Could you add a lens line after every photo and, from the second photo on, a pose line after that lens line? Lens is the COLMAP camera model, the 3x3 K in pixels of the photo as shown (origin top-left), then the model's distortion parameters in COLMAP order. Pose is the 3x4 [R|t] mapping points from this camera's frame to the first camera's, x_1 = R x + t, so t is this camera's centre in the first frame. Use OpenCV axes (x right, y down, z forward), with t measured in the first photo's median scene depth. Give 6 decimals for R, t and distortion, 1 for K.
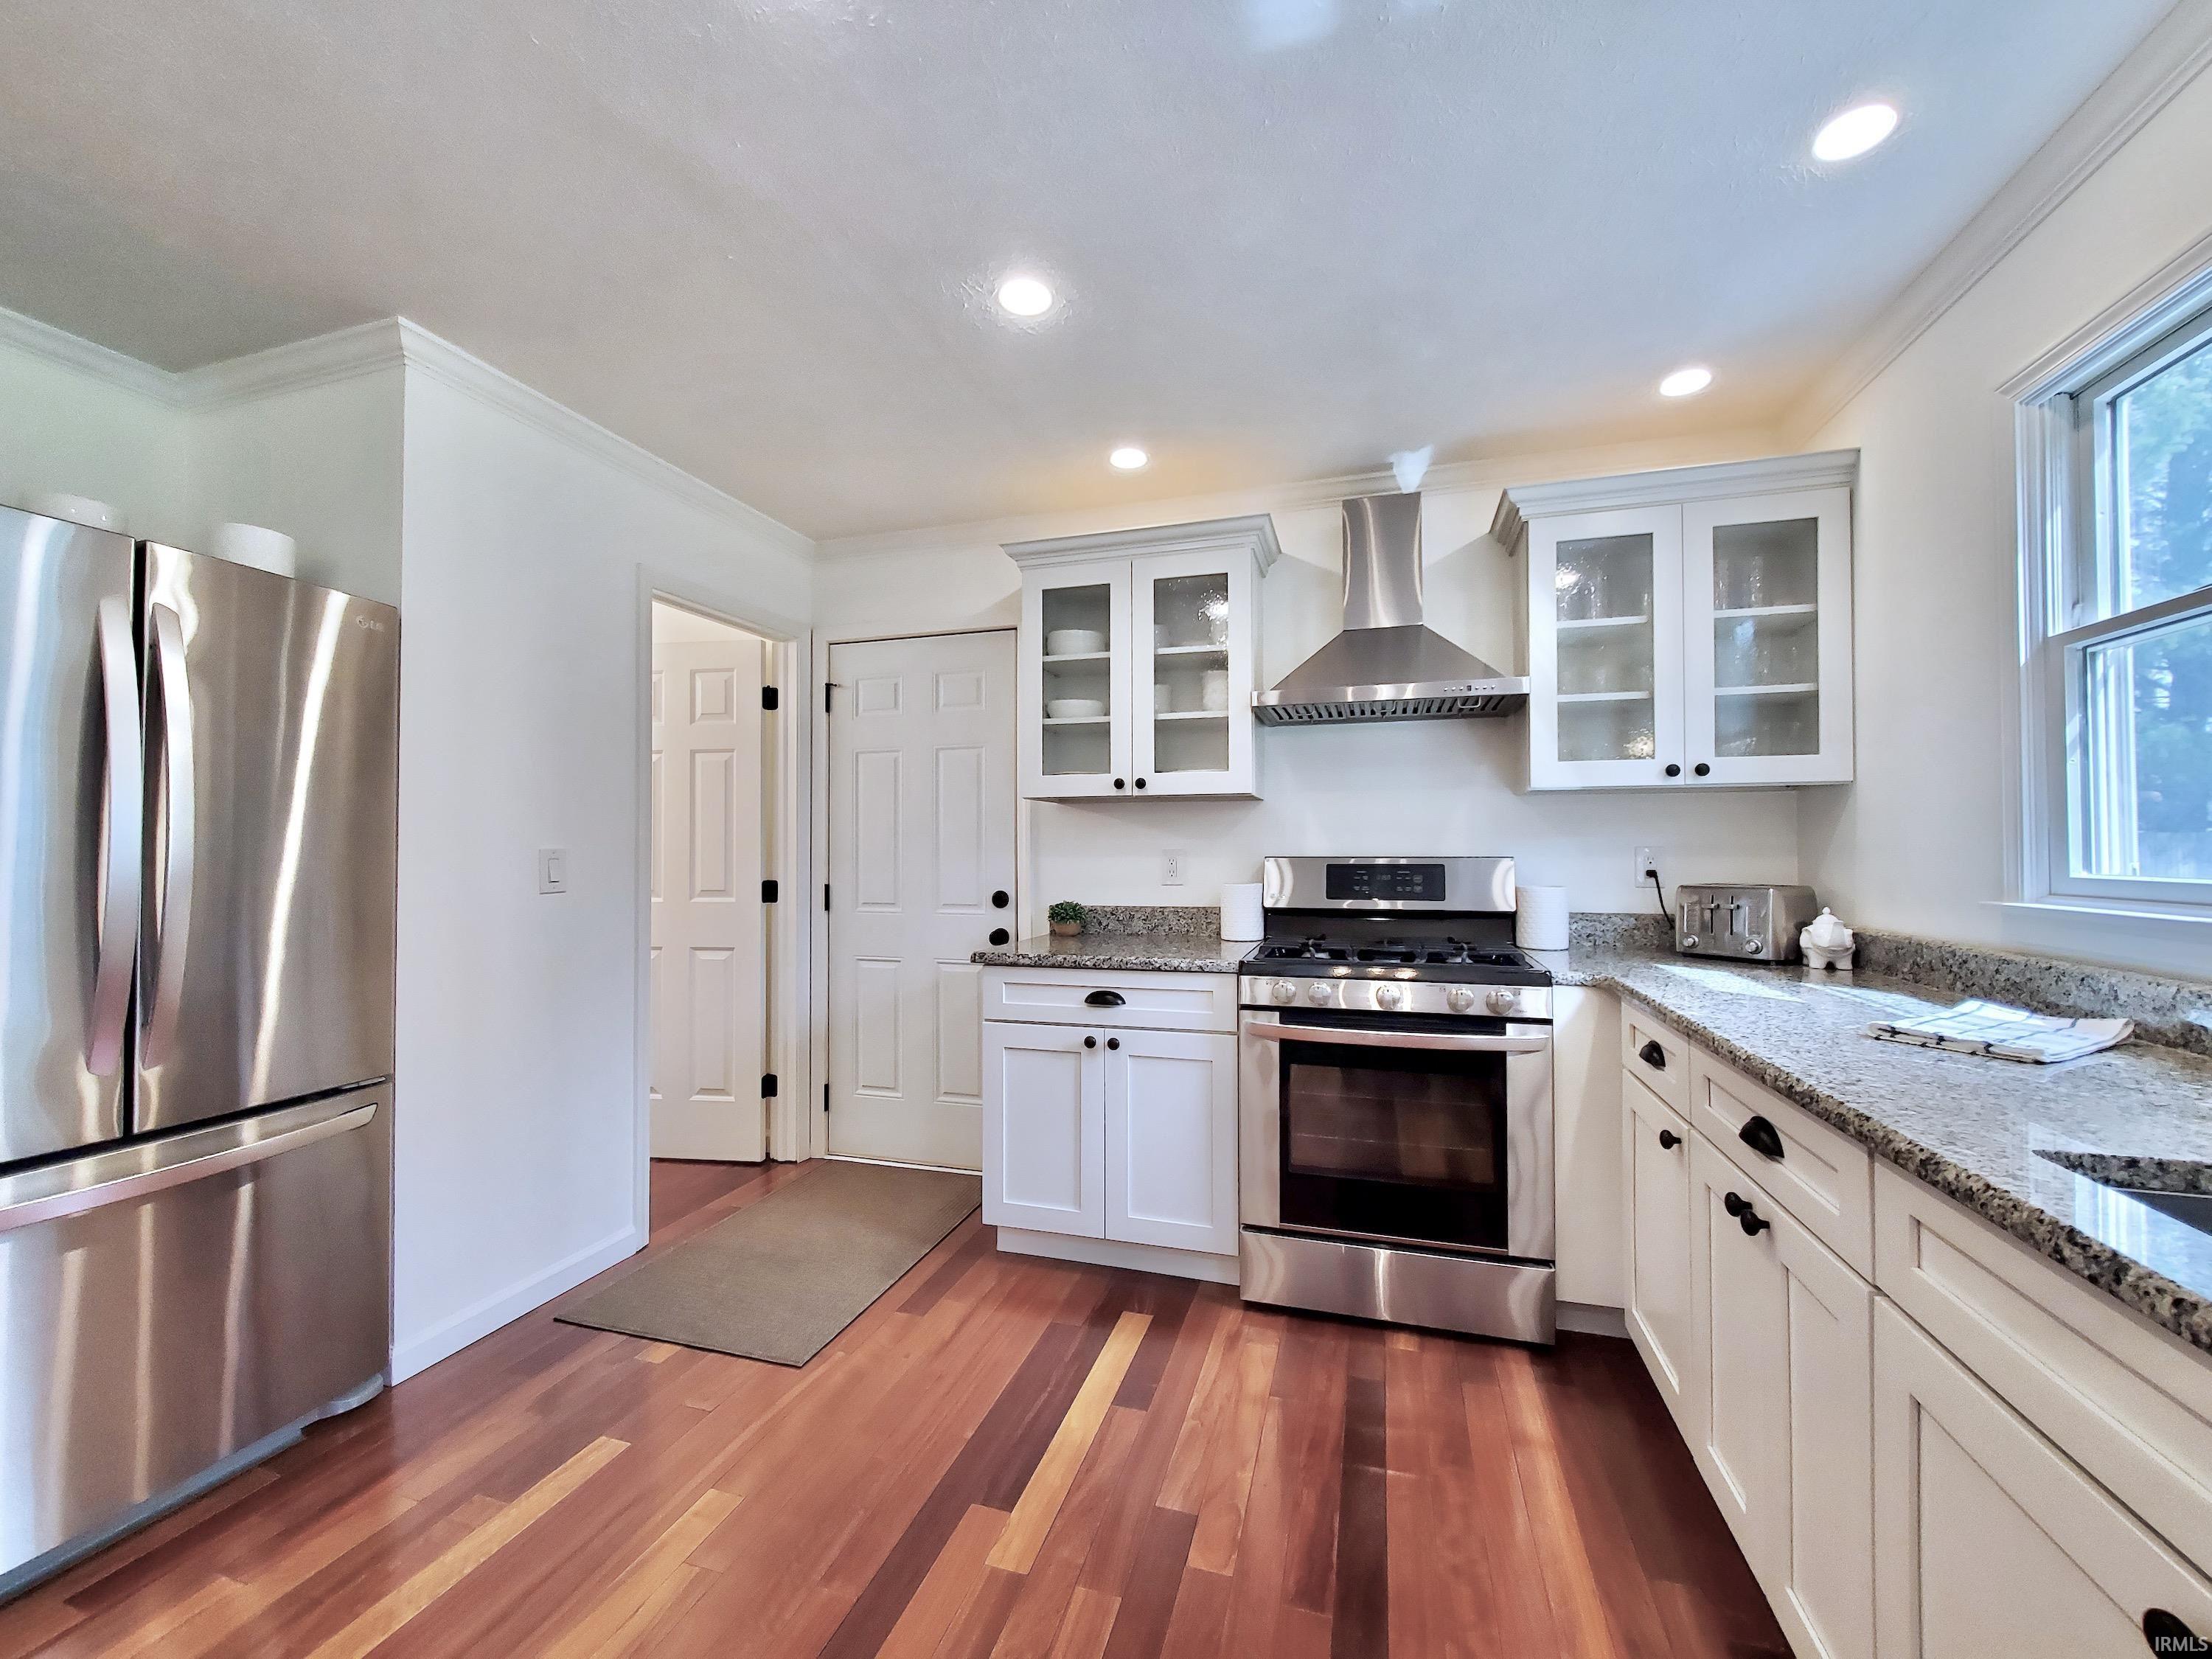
lens RADIAL K [[871.9, 0, 1119.8], [0, 871.9, 834.5], [0, 0, 1]] dist [-0.001381, -0.002188]
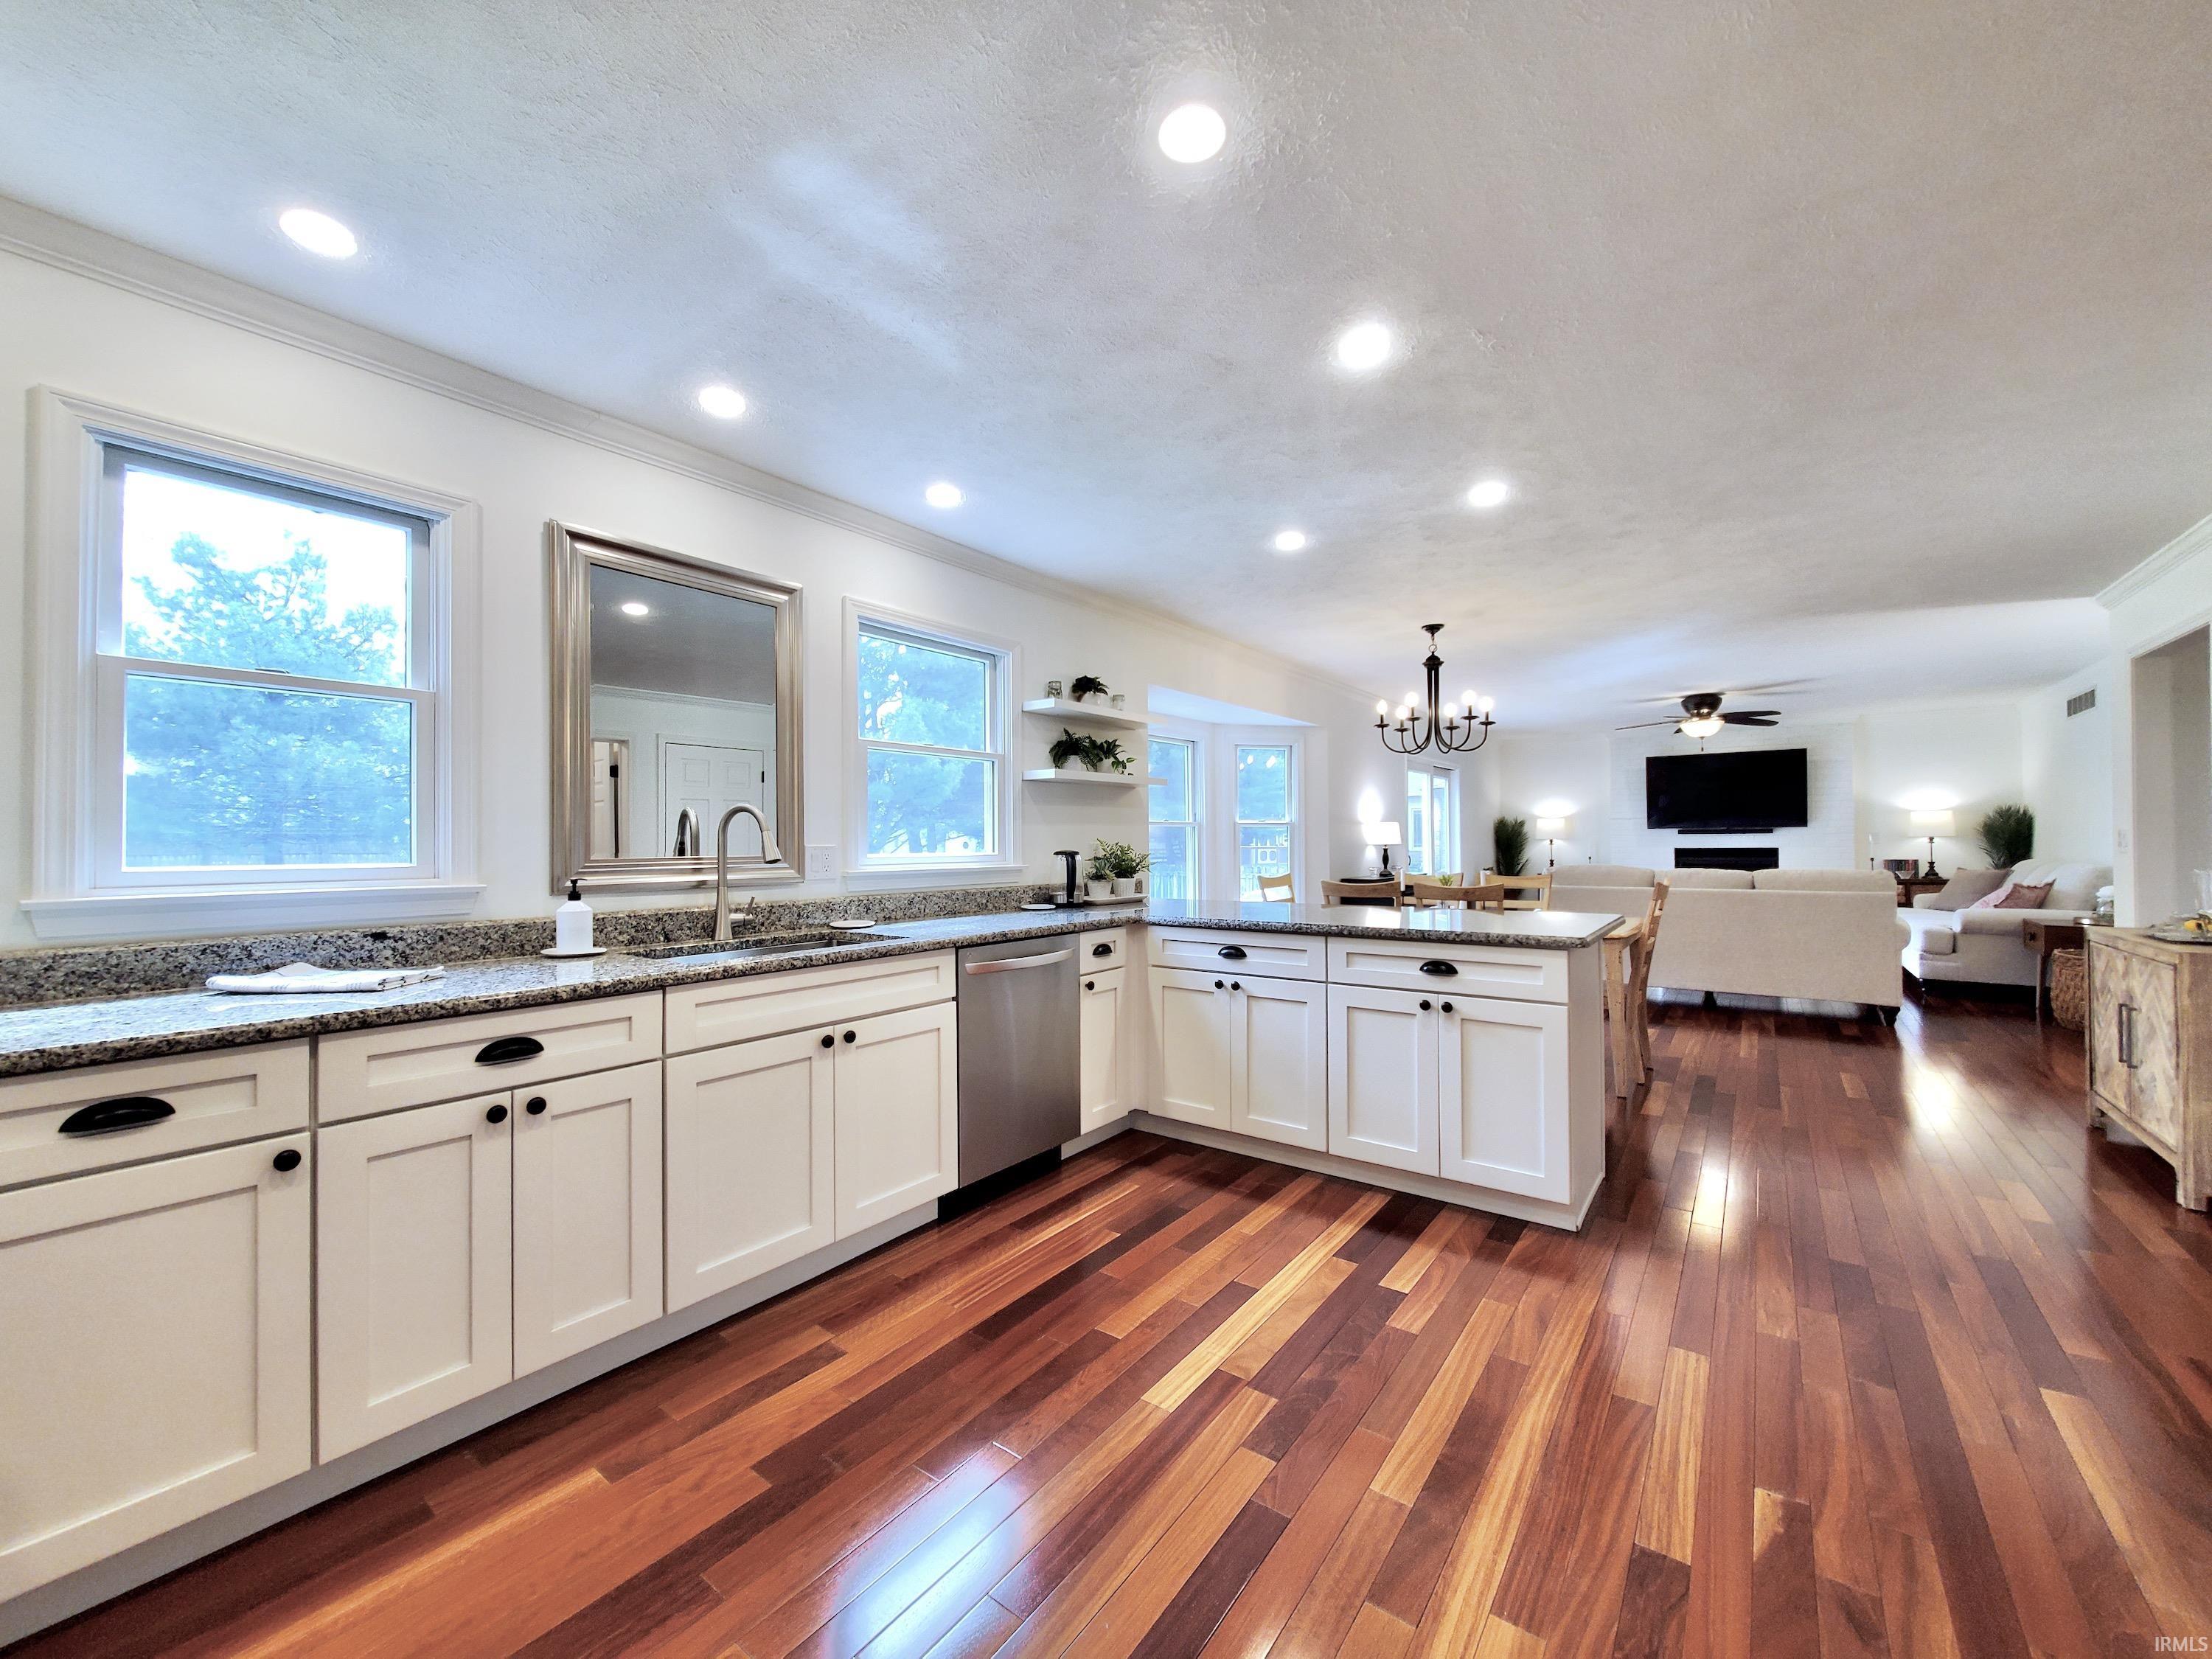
lens RADIAL K [[871.9, 0, 1112.2], [0, 871.9, 832.4], [0, 0, 1]] dist [-0.001381, -0.002188]
pose [[-0.941195, 0.013042, 0.337613, -0.328874], [0.004236, 0.999632, -0.026805, 0.022527], [-0.337838, -0.023798, -0.940903, 1.029915]]
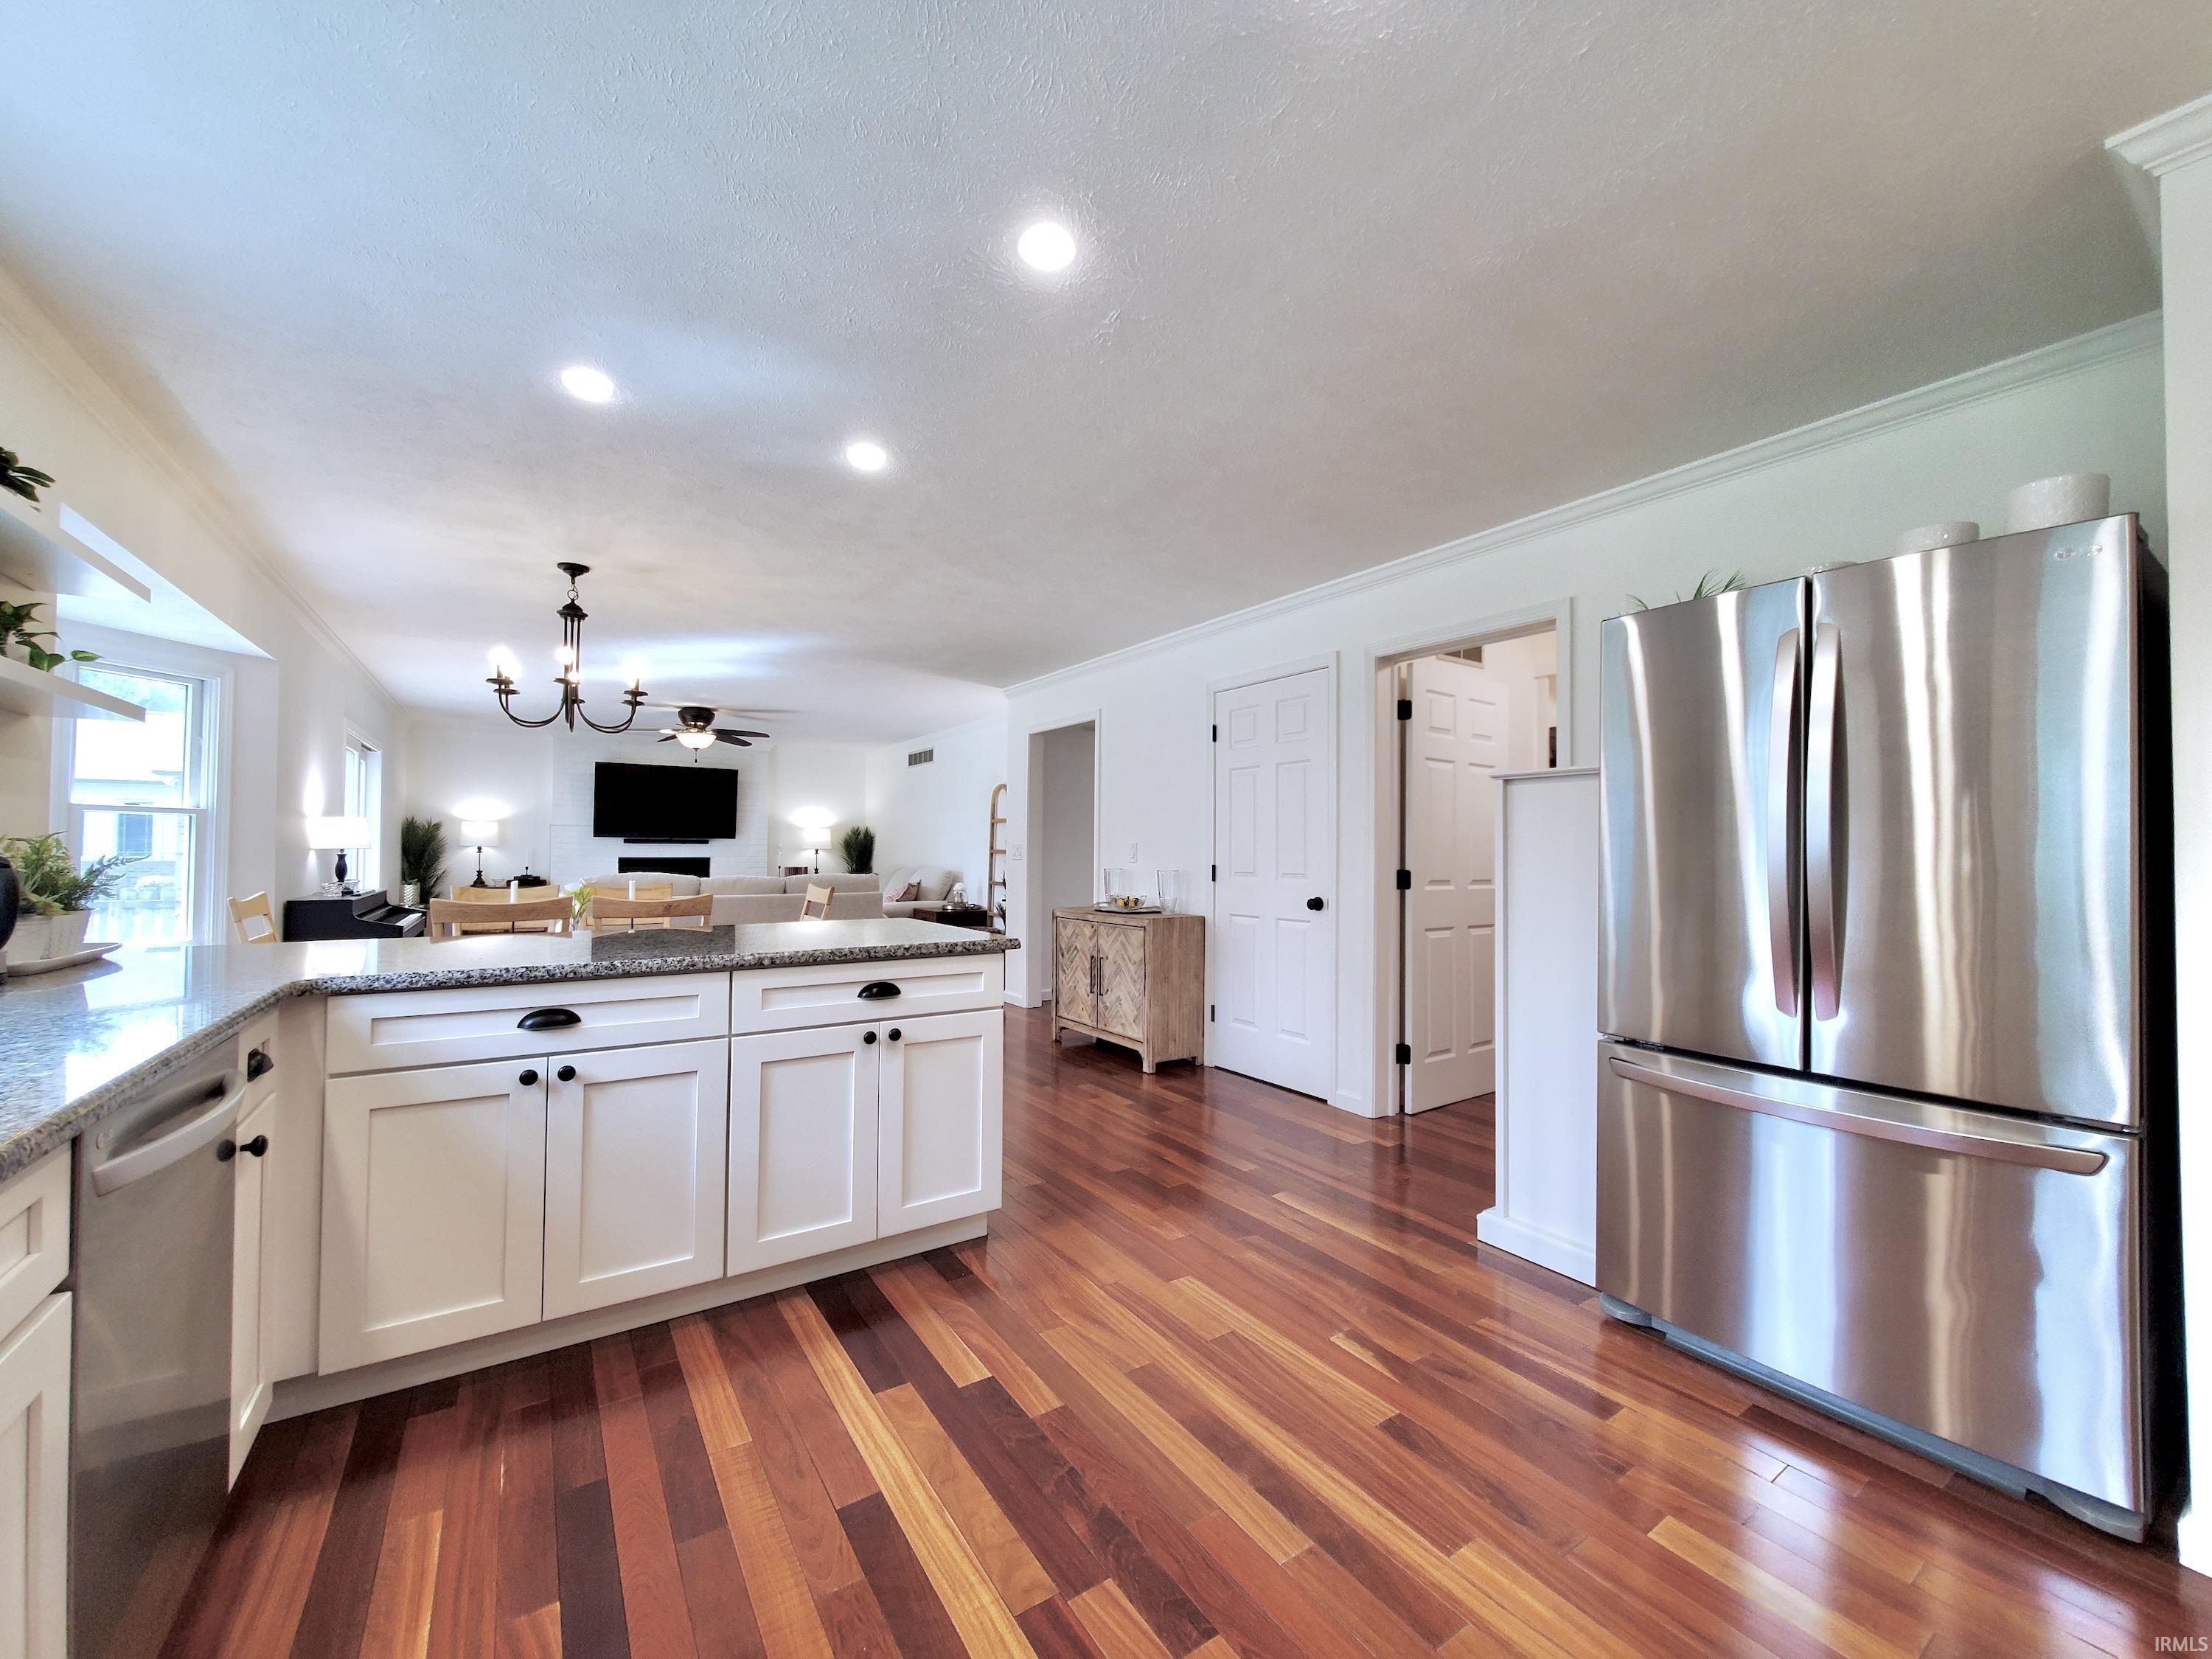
lens RADIAL K [[871.9, 0, 1120.7], [0, 871.9, 836.6], [0, 0, 1]] dist [-0.001381, -0.002188]
pose [[-0.623652, -0.016836, -0.781521, 0.246474], [0.007247, 0.999601, -0.027317, 0.028973], [0.781668, -0.022700, -0.623281, 0.623943]]
